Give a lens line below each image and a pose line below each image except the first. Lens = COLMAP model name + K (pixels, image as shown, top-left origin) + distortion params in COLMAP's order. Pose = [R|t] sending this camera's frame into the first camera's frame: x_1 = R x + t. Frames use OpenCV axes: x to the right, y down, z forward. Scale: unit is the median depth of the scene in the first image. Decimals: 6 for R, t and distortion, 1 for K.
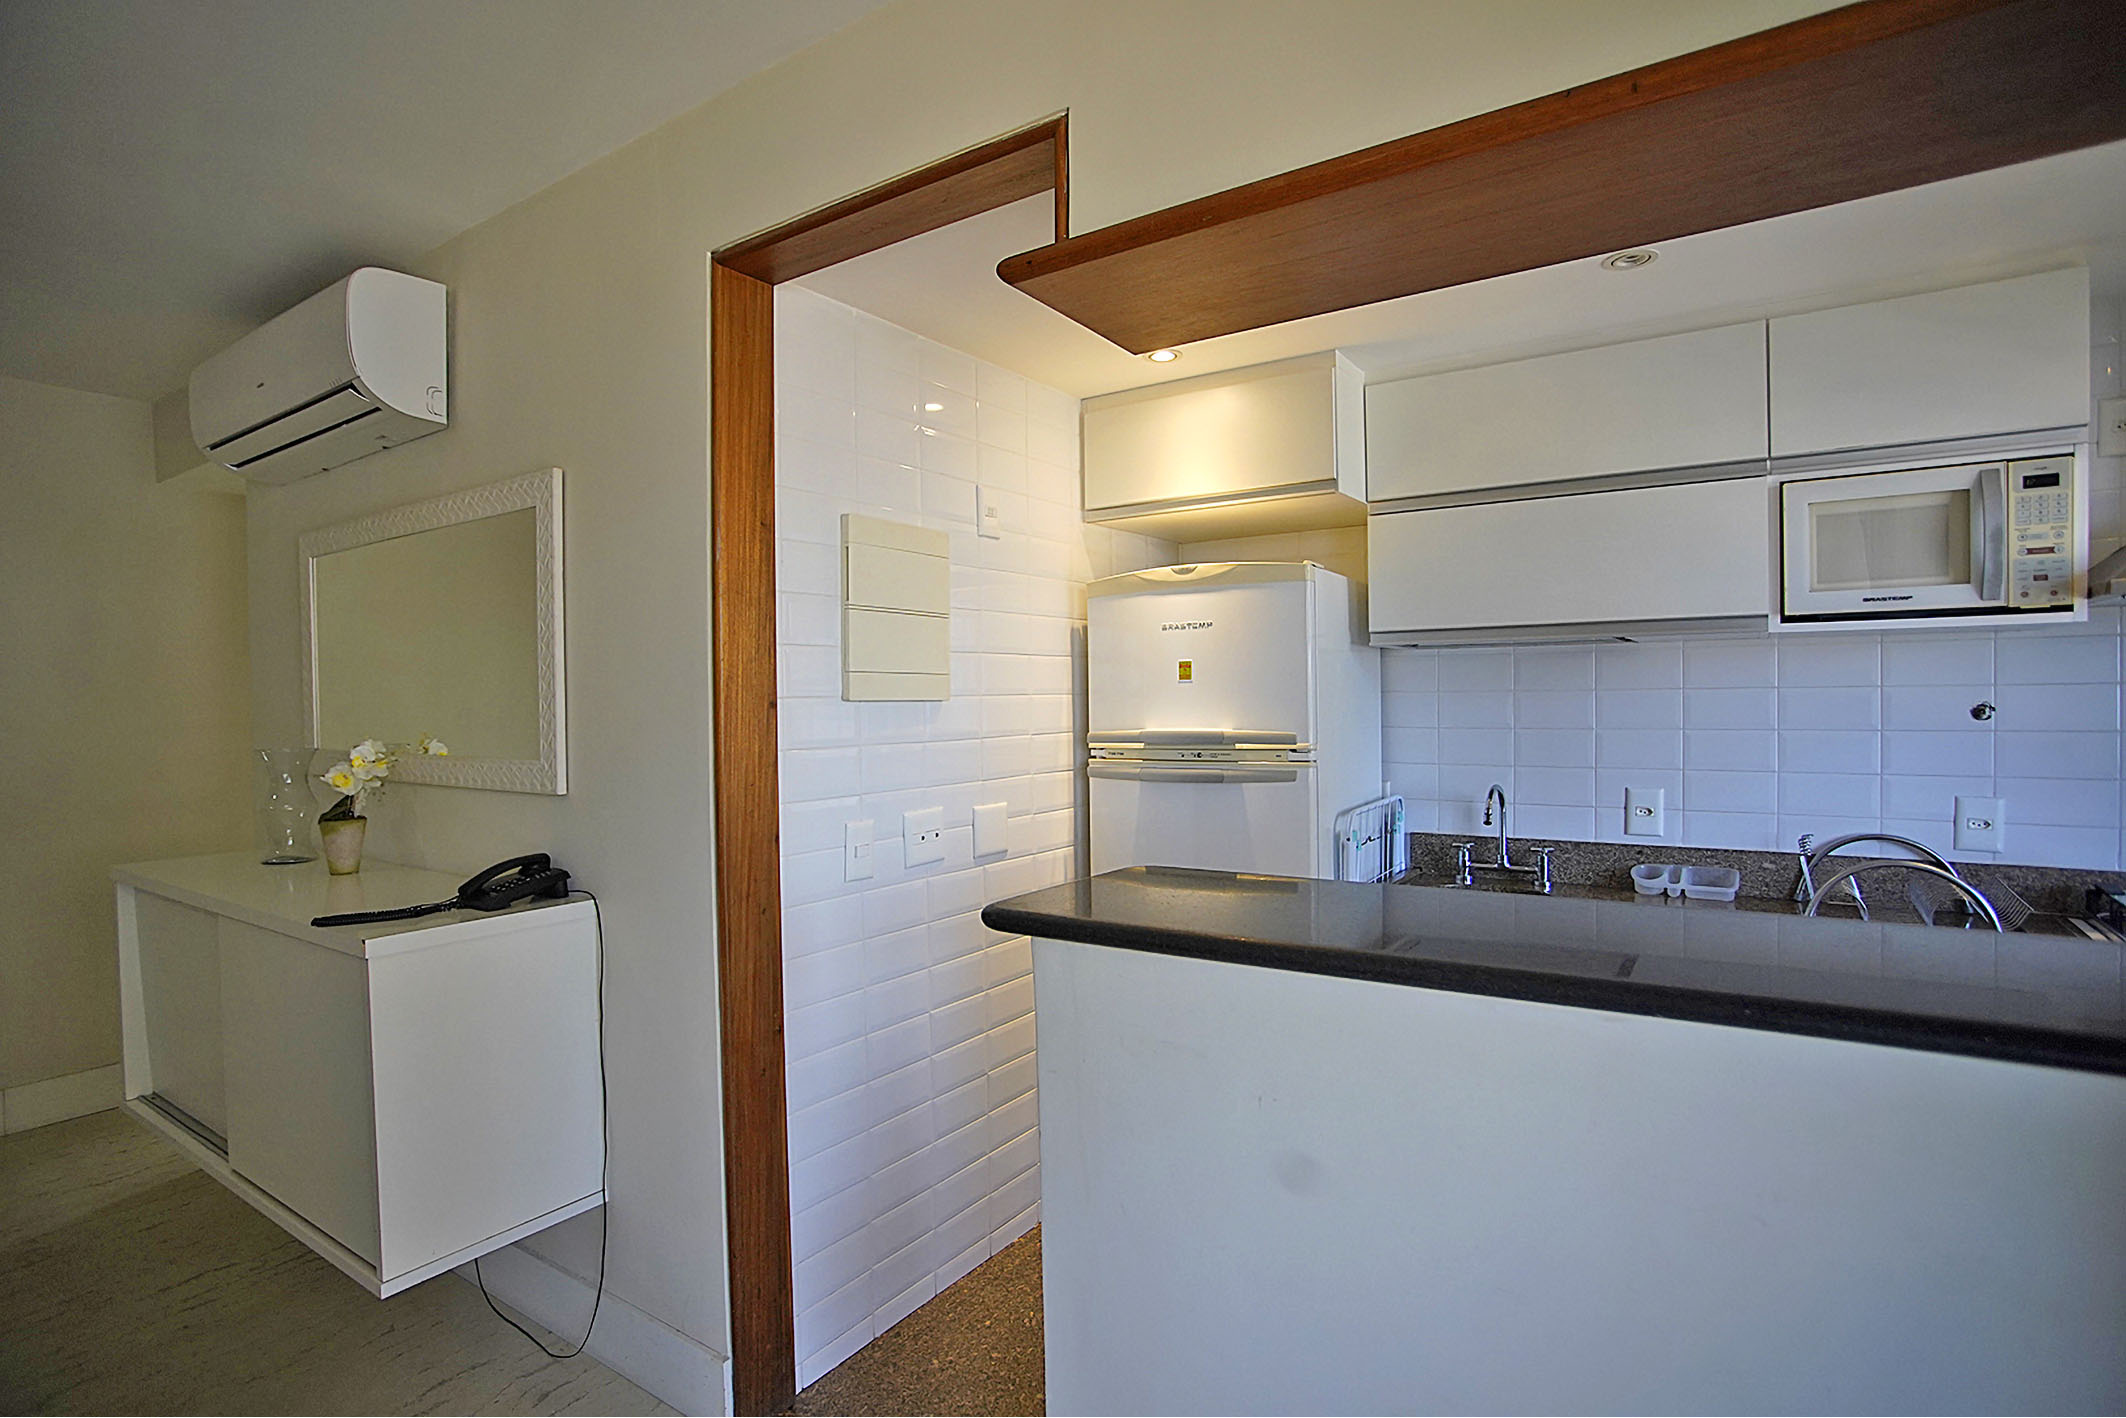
lens RADIAL K [[1045.9, 0, 1054.5], [0, 1045.9, 710.5], [0, 0, 1]] dist [-0.066011, 0.026040]
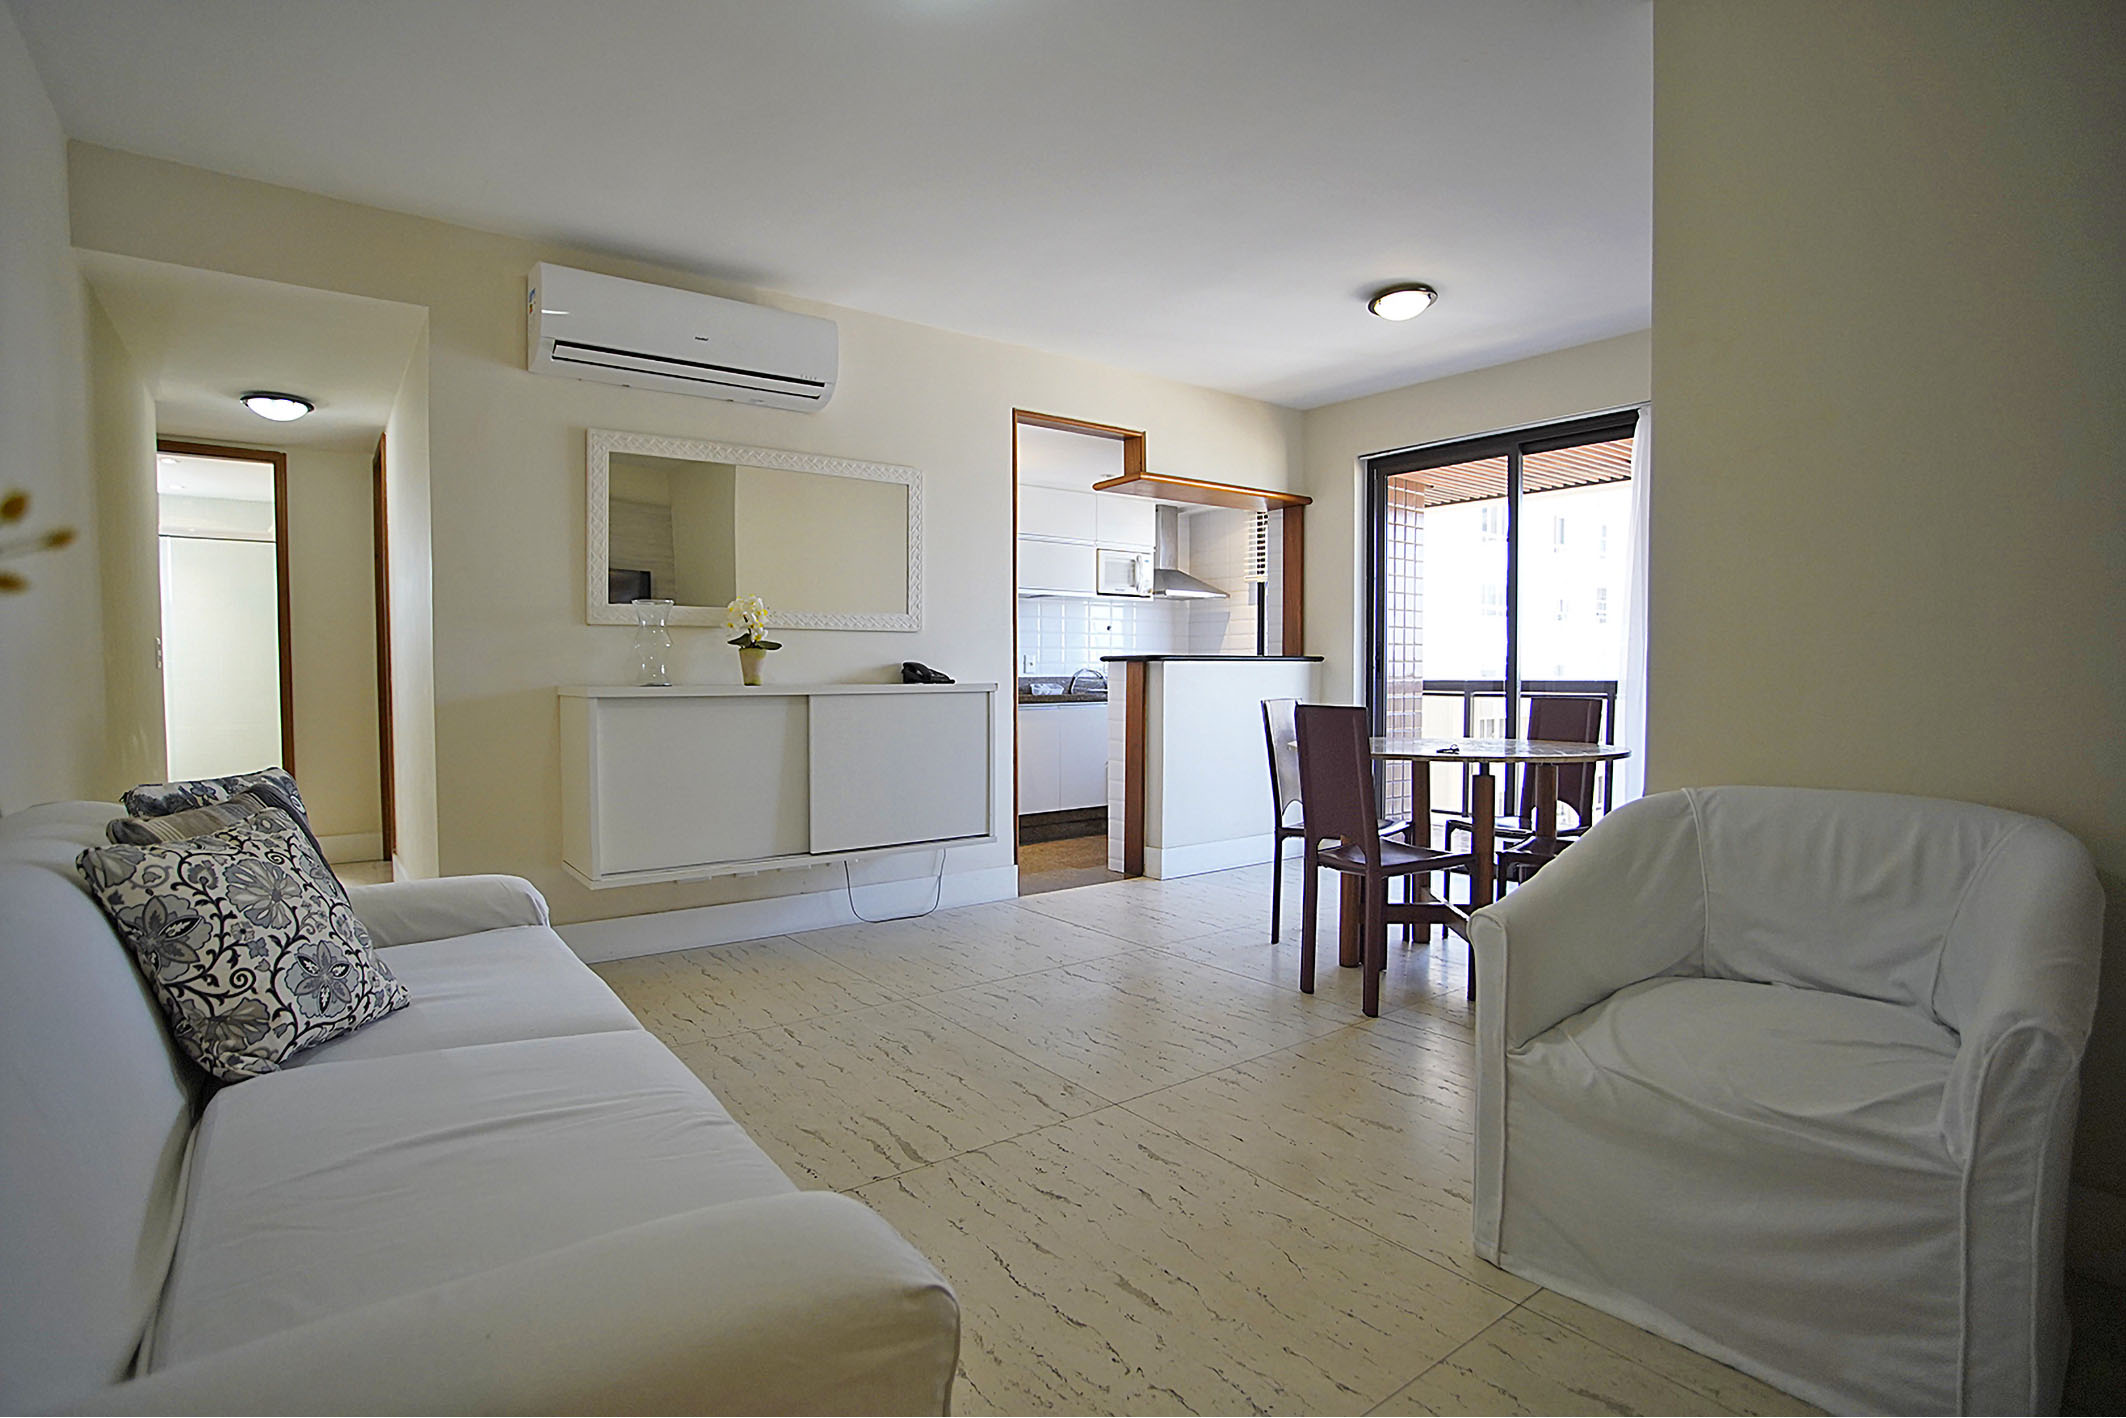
lens RADIAL K [[1045.9, 0, 1071.6], [0, 1045.9, 710.8], [0, 0, 1]] dist [-0.066011, 0.026040]
pose [[0.315056, -0.023574, 0.948780, -2.006173], [0.007971, 0.999722, 0.022192, 0.167266], [-0.949040, 0.000570, 0.315156, 0.069978]]
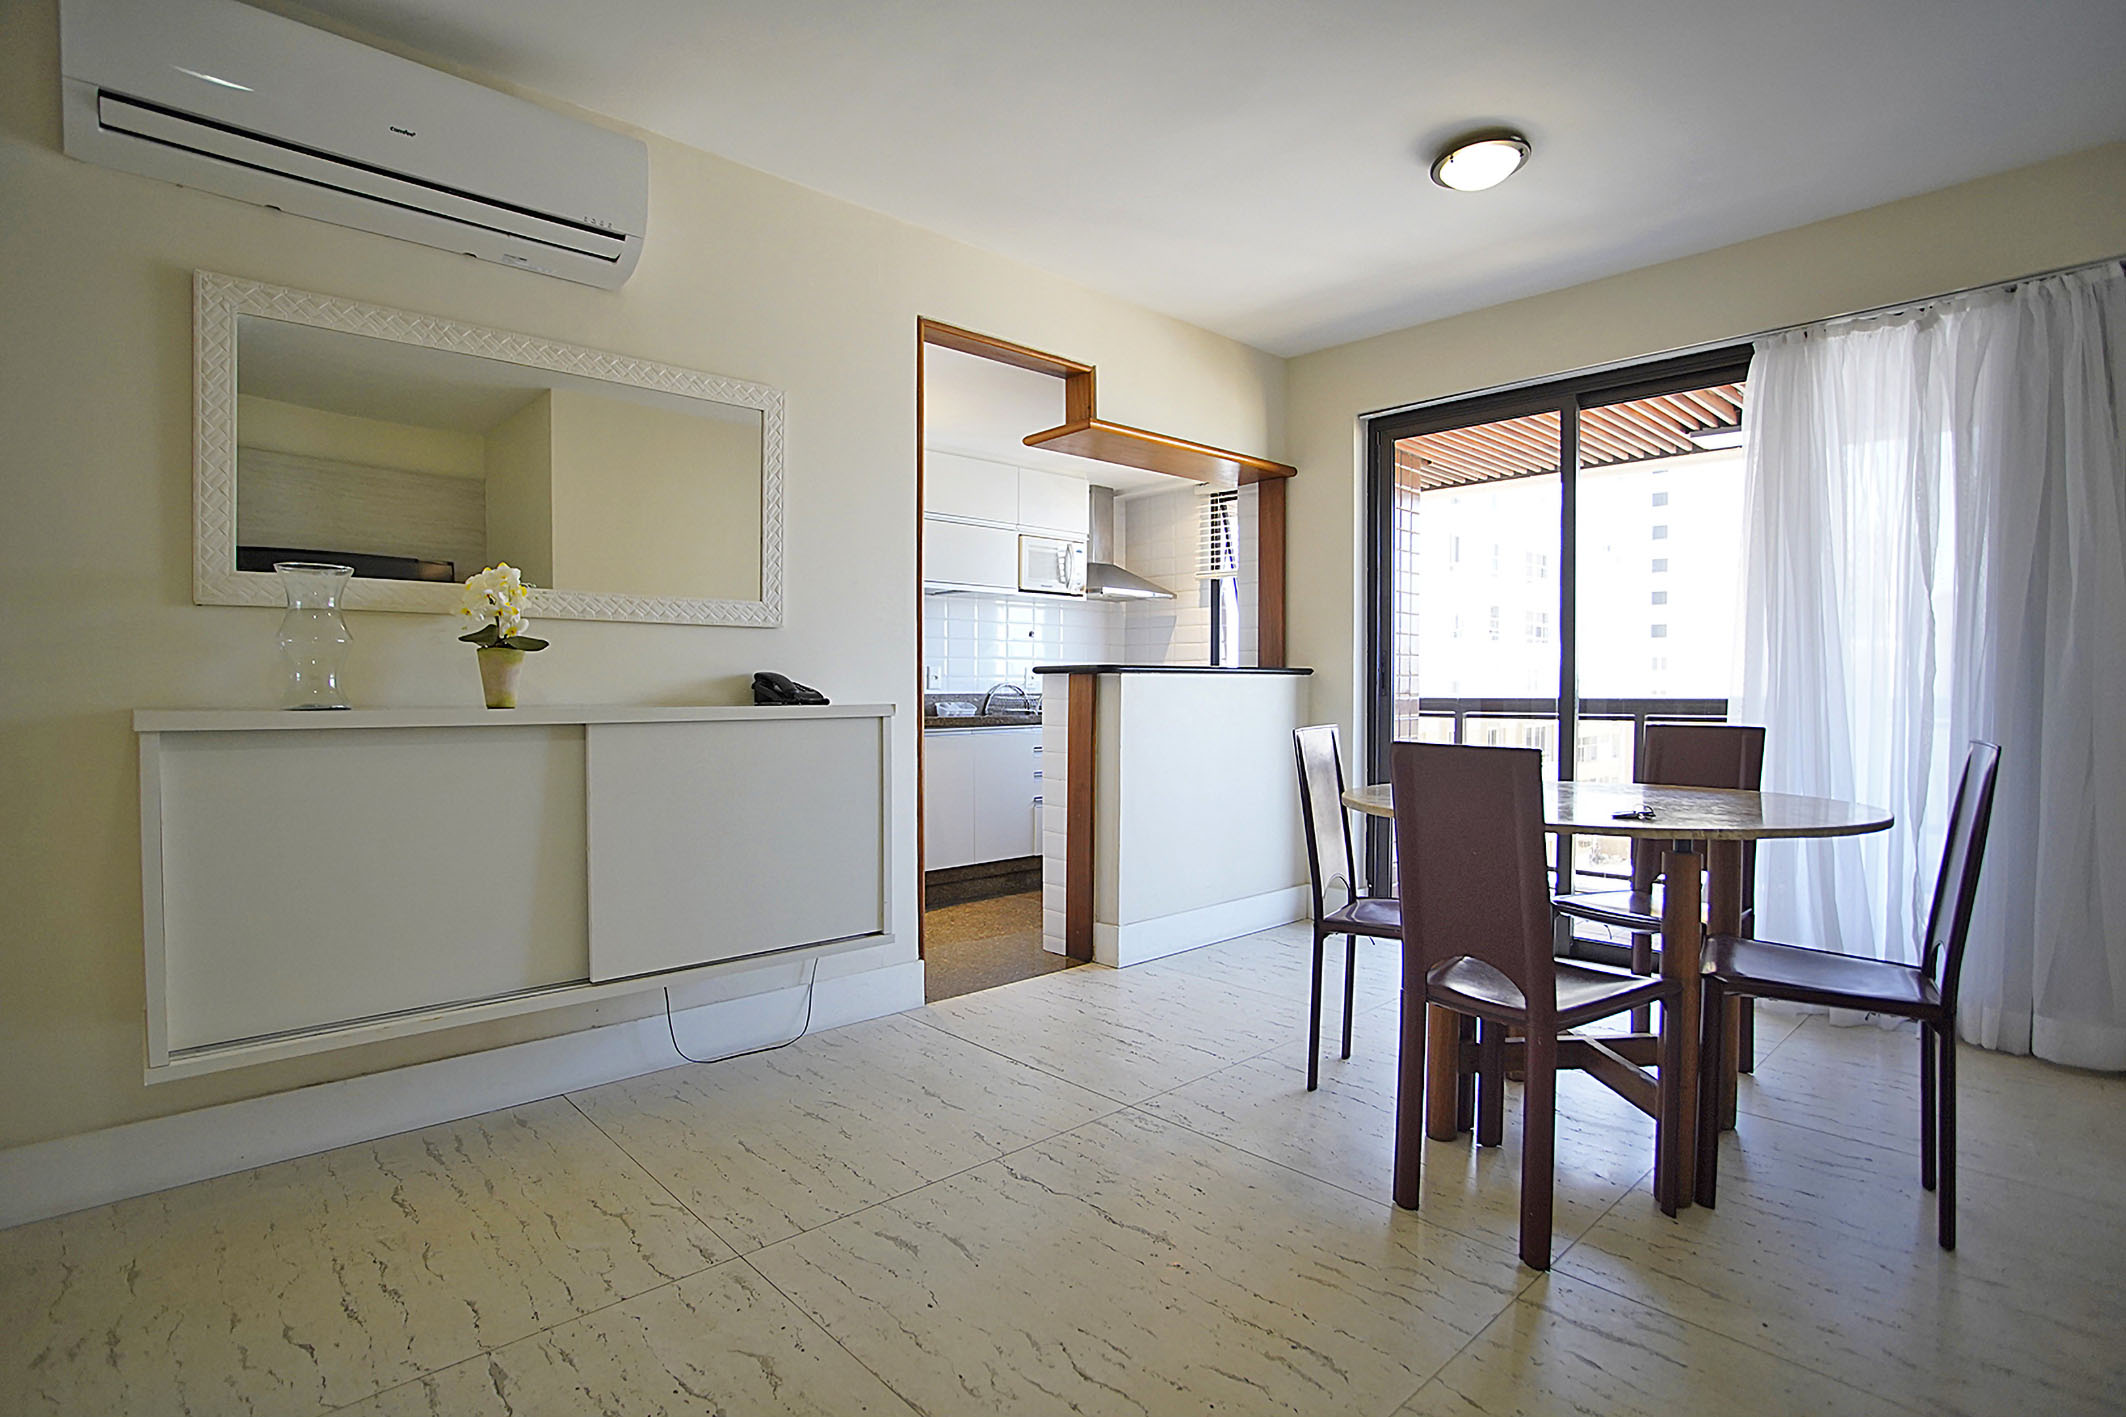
lens RADIAL K [[1045.9, 0, 1067.4], [0, 1045.9, 711.4], [0, 0, 1]] dist [-0.066011, 0.026040]
pose [[0.223022, -0.009669, 0.974766, -1.505704], [0.007309, 0.999939, 0.008247, 0.159494], [-0.974786, 0.005286, 0.223079, 0.280374]]
